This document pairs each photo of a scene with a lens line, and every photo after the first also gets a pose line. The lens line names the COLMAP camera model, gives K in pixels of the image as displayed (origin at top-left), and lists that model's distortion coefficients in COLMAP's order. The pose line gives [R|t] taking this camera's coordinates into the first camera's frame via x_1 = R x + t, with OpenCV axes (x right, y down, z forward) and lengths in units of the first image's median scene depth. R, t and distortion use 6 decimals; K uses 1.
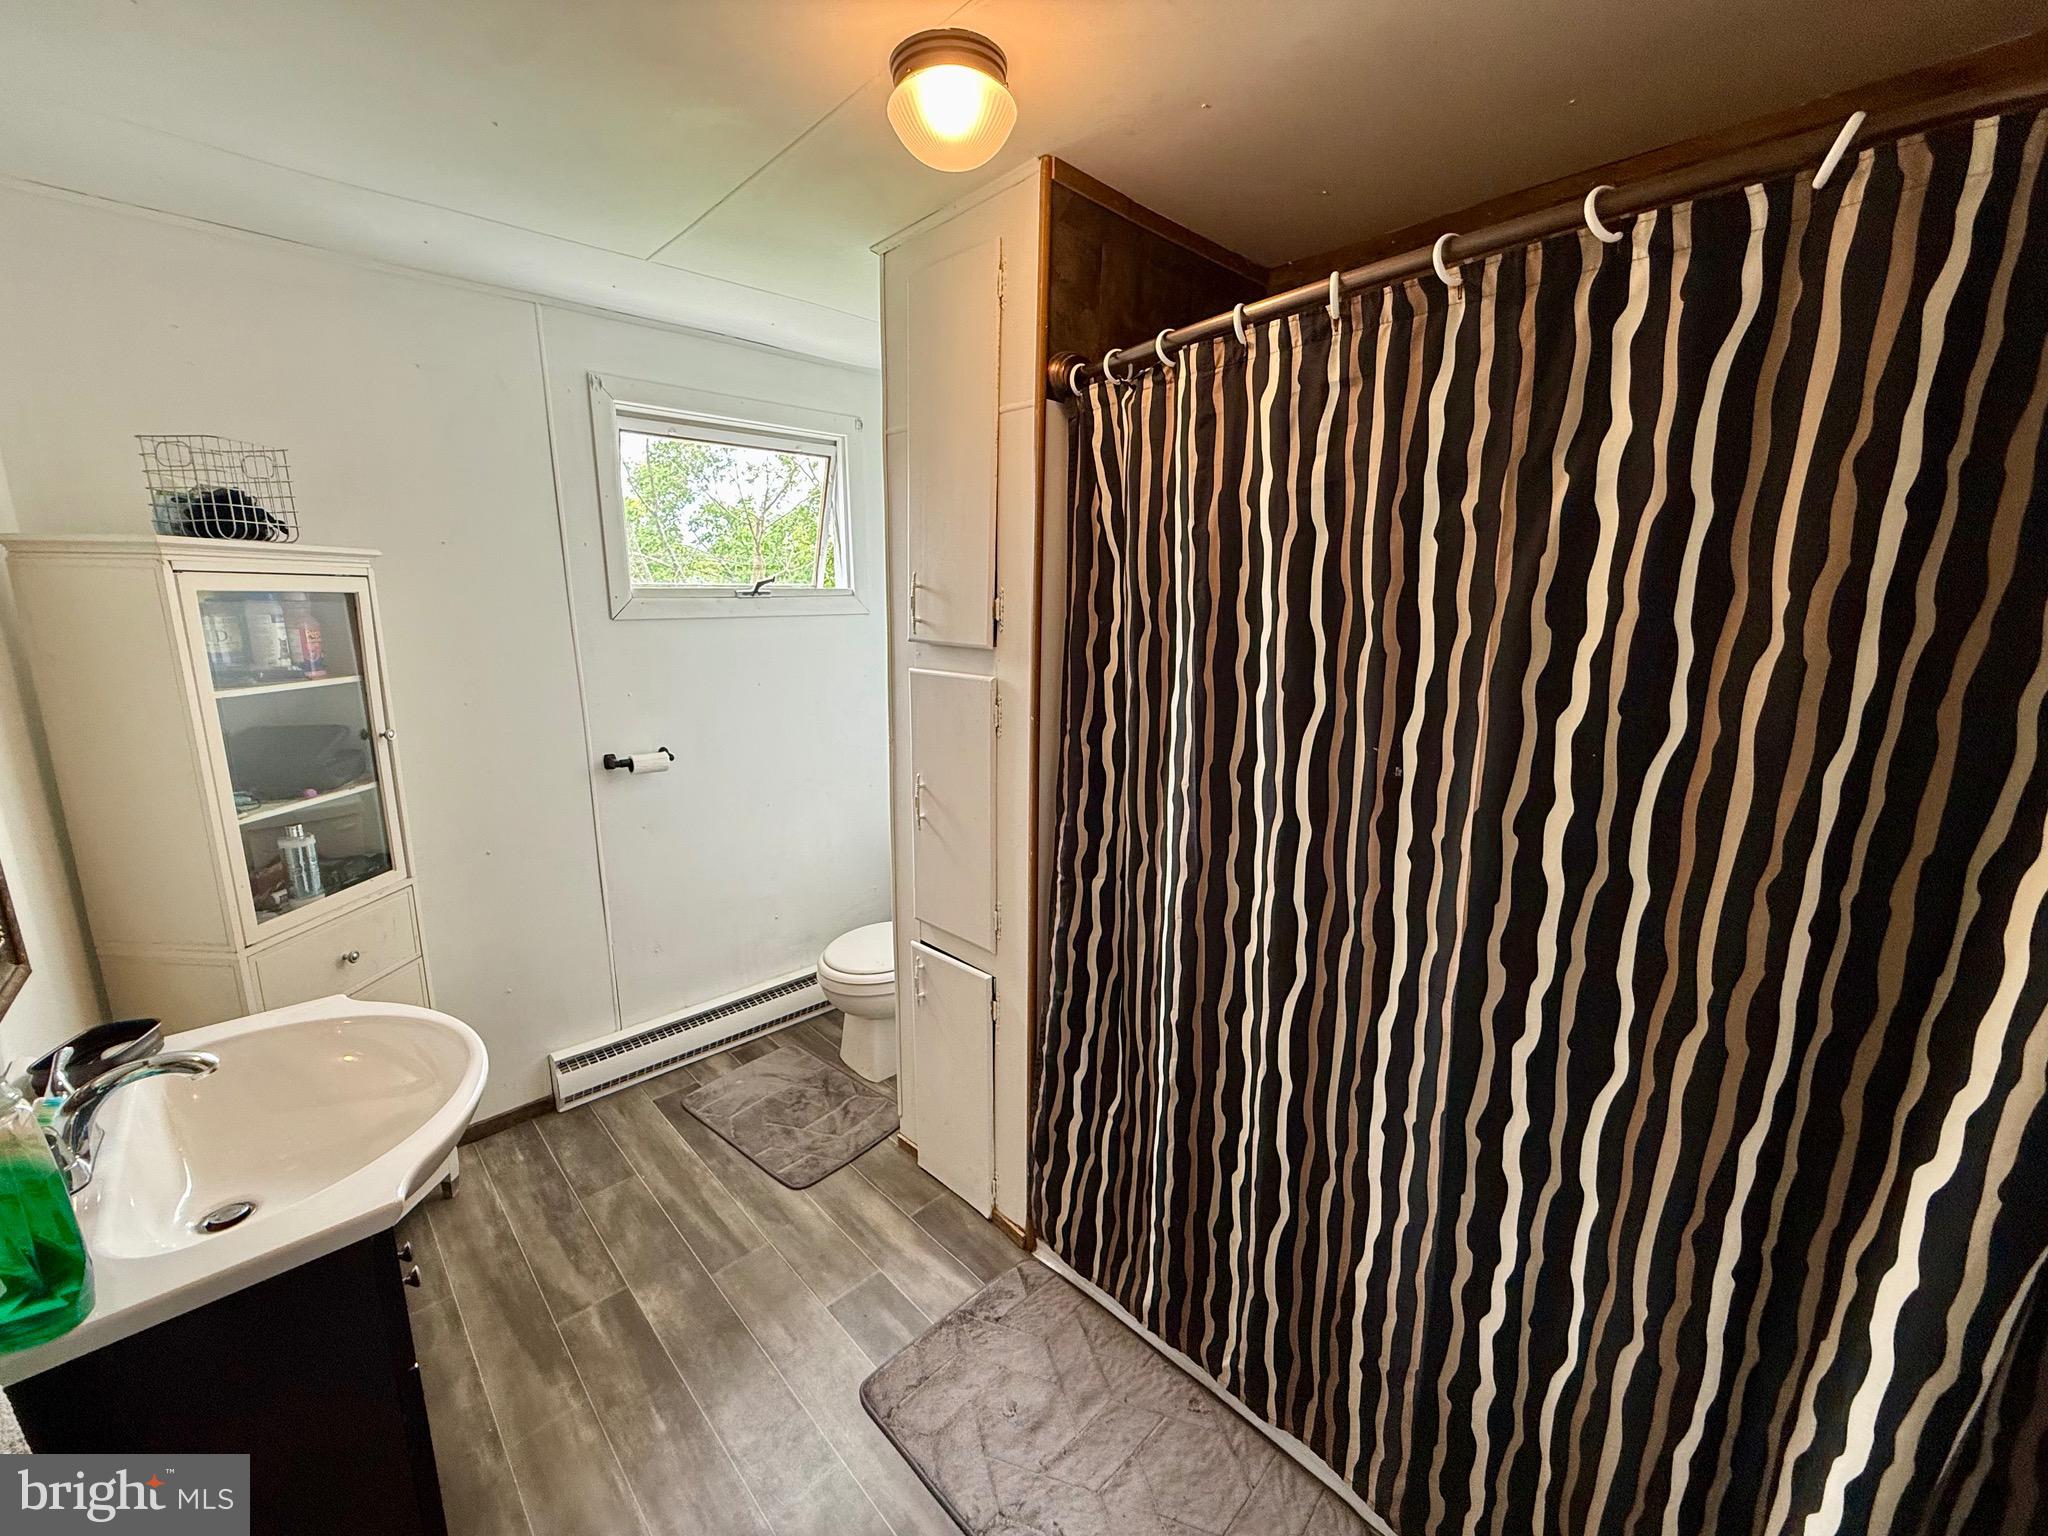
lens RADIAL K [[816.3, 0, 1020.3], [0, 816.3, 768.4], [0, 0, 1]] dist [-0.001656, 0.000089]
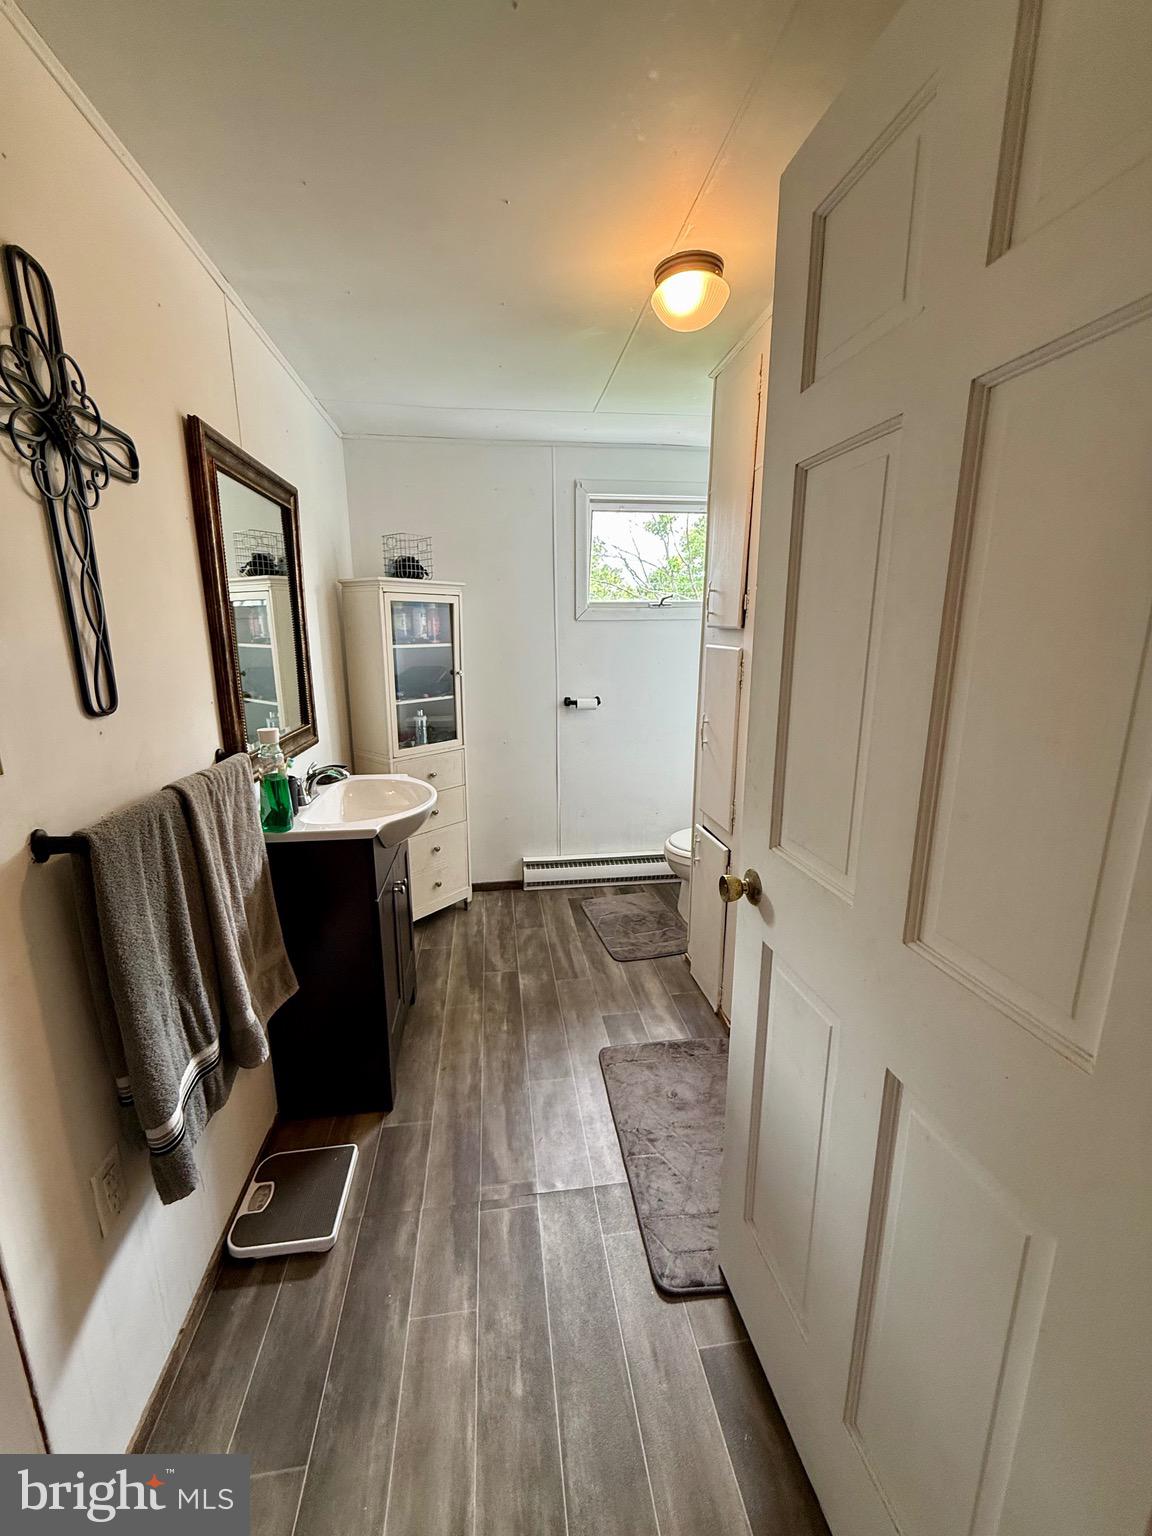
lens RADIAL K [[612.3, 0, 576.5], [0, 612.3, 765.8], [0, 0, 1]] dist [-0.001656, 0.000089]
pose [[0.811150, 0.123588, -0.571631, 0.349902], [-0.115996, 0.991997, 0.049872, 0.074384], [0.573219, 0.025854, 0.818994, -0.085929]]
